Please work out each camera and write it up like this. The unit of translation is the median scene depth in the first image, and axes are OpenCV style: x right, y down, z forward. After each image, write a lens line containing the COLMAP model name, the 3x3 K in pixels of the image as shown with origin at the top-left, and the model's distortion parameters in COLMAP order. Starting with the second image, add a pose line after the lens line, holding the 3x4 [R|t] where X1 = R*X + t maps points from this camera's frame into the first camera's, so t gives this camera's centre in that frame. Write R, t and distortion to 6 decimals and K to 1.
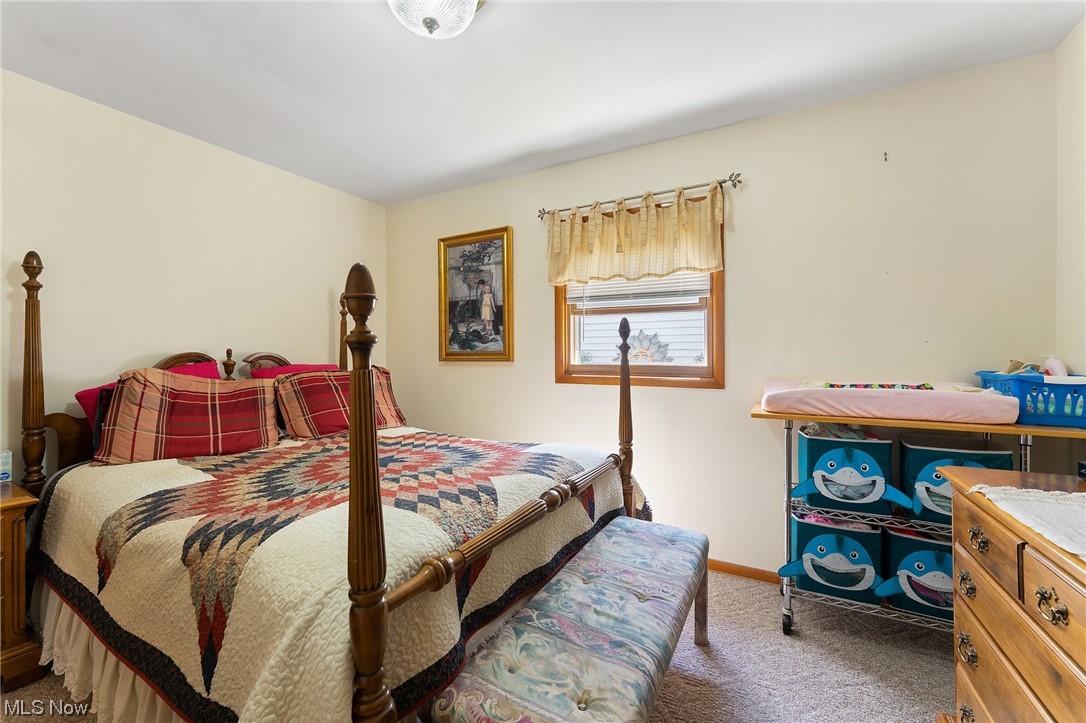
lens RADIAL K [[439.4, 0, 538.2], [0, 439.4, 357.4], [0, 0, 1]] dist [-0.002008, -0.000369]
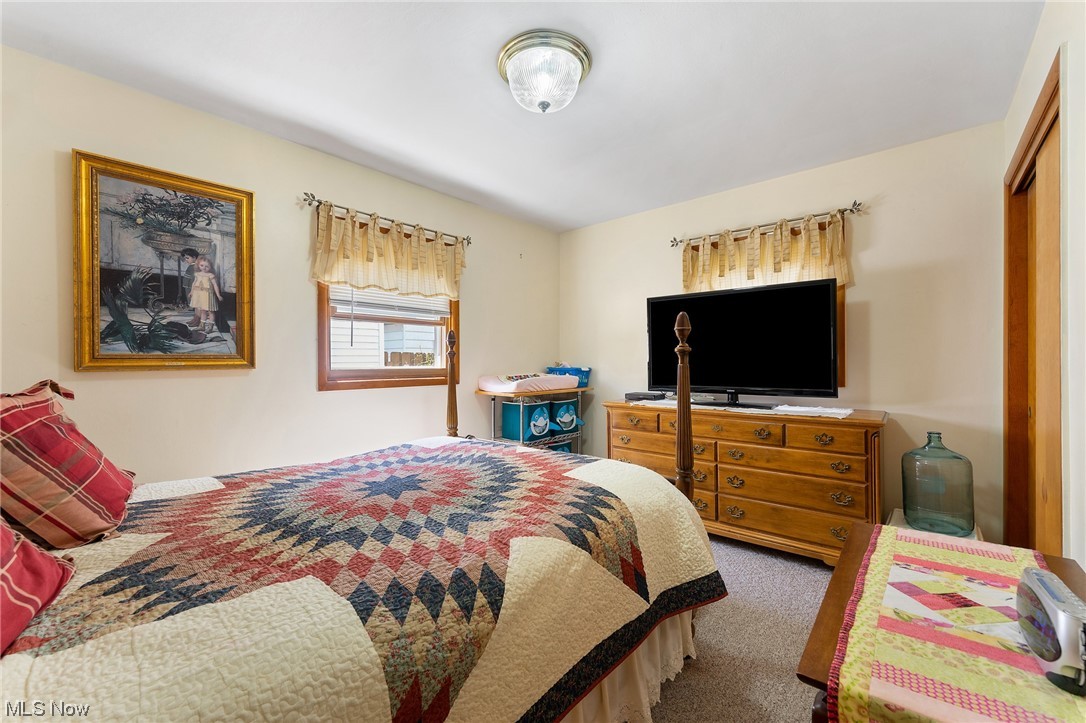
lens RADIAL K [[439.4, 0, 538.2], [0, 439.4, 357.4], [0, 0, 1]] dist [-0.002008, -0.000369]
pose [[0.209741, 0.002590, 0.977754, -0.689681], [0.004463, 0.999984, -0.003606, -0.005172], [-0.977747, 0.005120, 0.209726, 0.342019]]
